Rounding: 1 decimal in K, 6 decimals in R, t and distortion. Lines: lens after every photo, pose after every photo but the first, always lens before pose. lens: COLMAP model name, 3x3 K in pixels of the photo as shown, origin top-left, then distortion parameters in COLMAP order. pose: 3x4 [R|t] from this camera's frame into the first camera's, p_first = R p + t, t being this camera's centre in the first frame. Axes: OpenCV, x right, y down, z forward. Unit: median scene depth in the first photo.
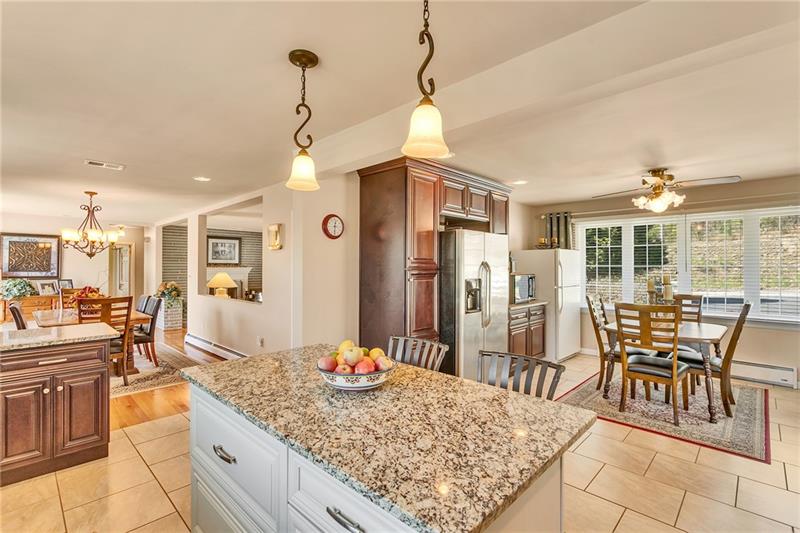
lens RADIAL K [[376.2, 0, 398.5], [0, 376.2, 261.7], [0, 0, 1]] dist [-0.000482, 0.002069]
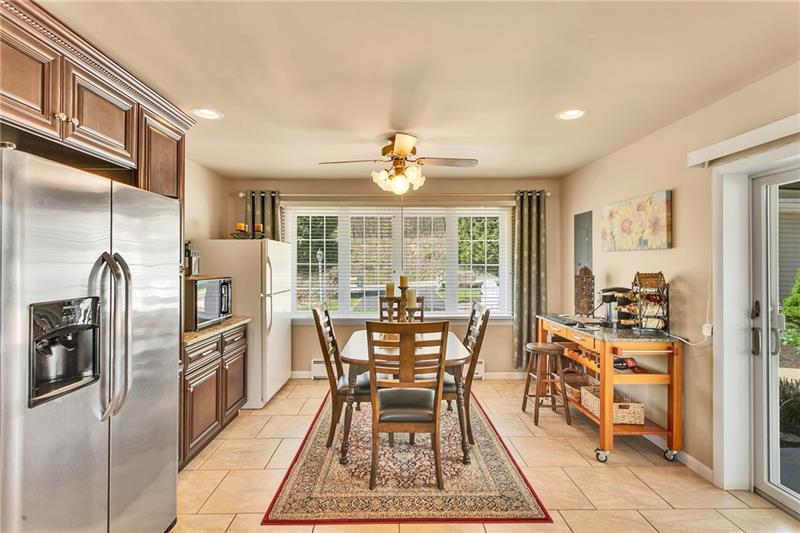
lens RADIAL K [[376.2, 0, 401.9], [0, 376.2, 264.8], [0, 0, 1]] dist [-0.000482, 0.002069]
pose [[0.701242, 0.000151, 0.712924, 0.128947], [-0.010777, 0.999888, 0.010389, 0.003636], [-0.712842, -0.014969, 0.701165, 0.402257]]
